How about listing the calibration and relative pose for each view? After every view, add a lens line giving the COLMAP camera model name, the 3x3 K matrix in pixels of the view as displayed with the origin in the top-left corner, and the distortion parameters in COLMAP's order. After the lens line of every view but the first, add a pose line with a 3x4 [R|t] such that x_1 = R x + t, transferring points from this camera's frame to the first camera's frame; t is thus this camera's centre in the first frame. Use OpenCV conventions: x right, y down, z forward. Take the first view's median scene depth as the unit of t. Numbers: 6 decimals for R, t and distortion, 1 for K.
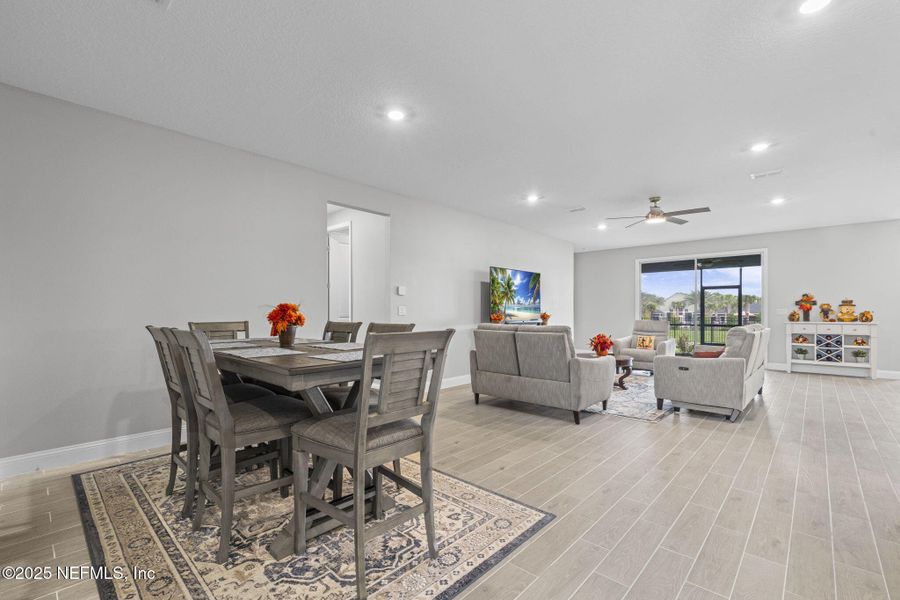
lens RADIAL K [[403.4, 0, 446.0], [0, 403.4, 309.6], [0, 0, 1]] dist [0.000019, -0.003363]
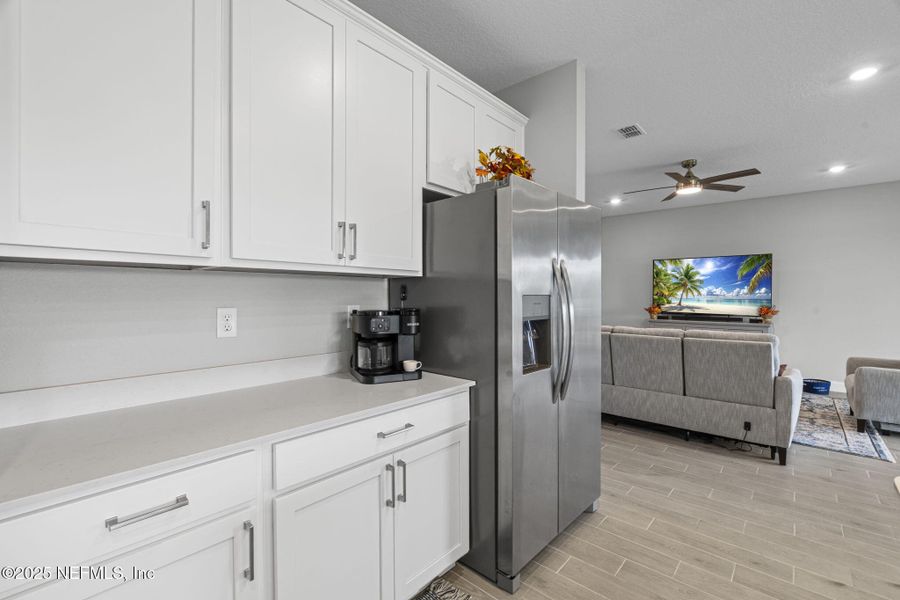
lens RADIAL K [[403.4, 0, 463.4], [0, 403.4, 299.9], [0, 0, 1]] dist [0.000019, -0.003363]
pose [[0.014186, 0.006987, -0.999875, 1.081320], [-0.007472, 0.999948, 0.006881, -0.005928], [0.999871, 0.007374, 0.014238, 0.460848]]
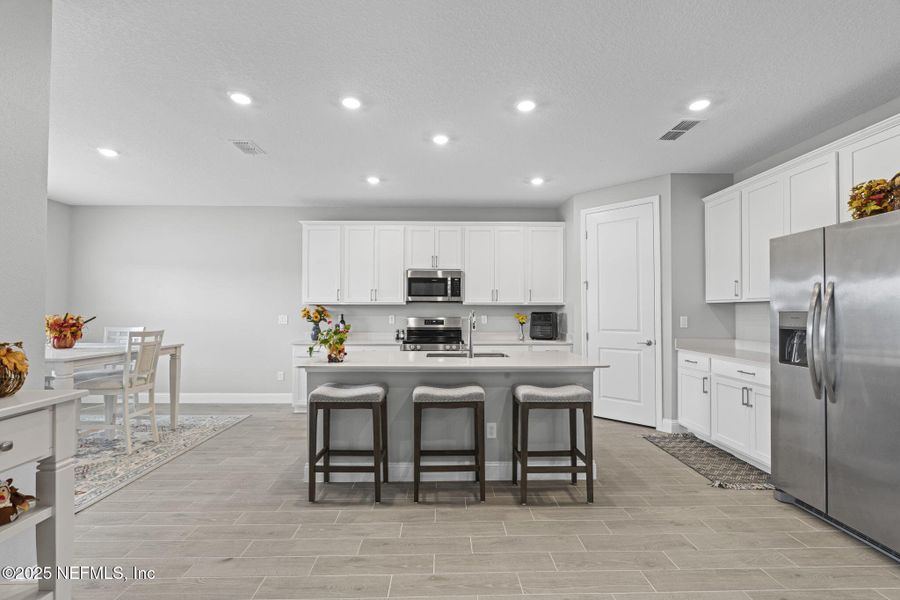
lens RADIAL K [[403.4, 0, 451.1], [0, 403.4, 303.6], [0, 0, 1]] dist [0.000019, -0.003363]
pose [[-0.684091, 0.012915, 0.729282, 0.771525], [0.005574, 0.999907, -0.012479, -0.012227], [-0.729375, -0.004472, -0.684099, 0.984104]]
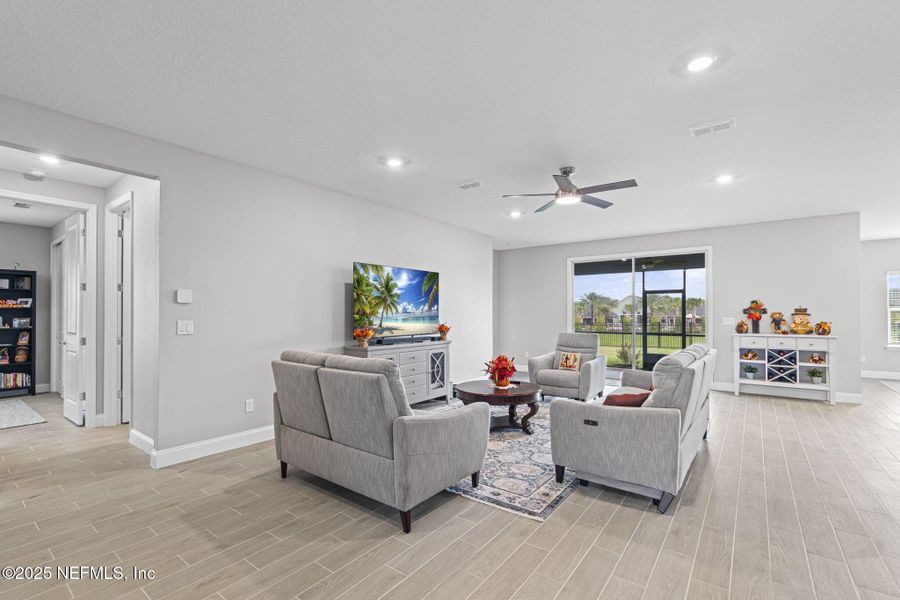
lens RADIAL K [[403.4, 0, 453.8], [0, 403.4, 305.8], [0, 0, 1]] dist [0.000019, -0.003363]
pose [[0.994562, 0.002136, 0.104128, 0.198043], [-0.000830, 0.999920, -0.012593, -0.018141], [-0.104147, 0.012438, 0.994484, 0.250049]]
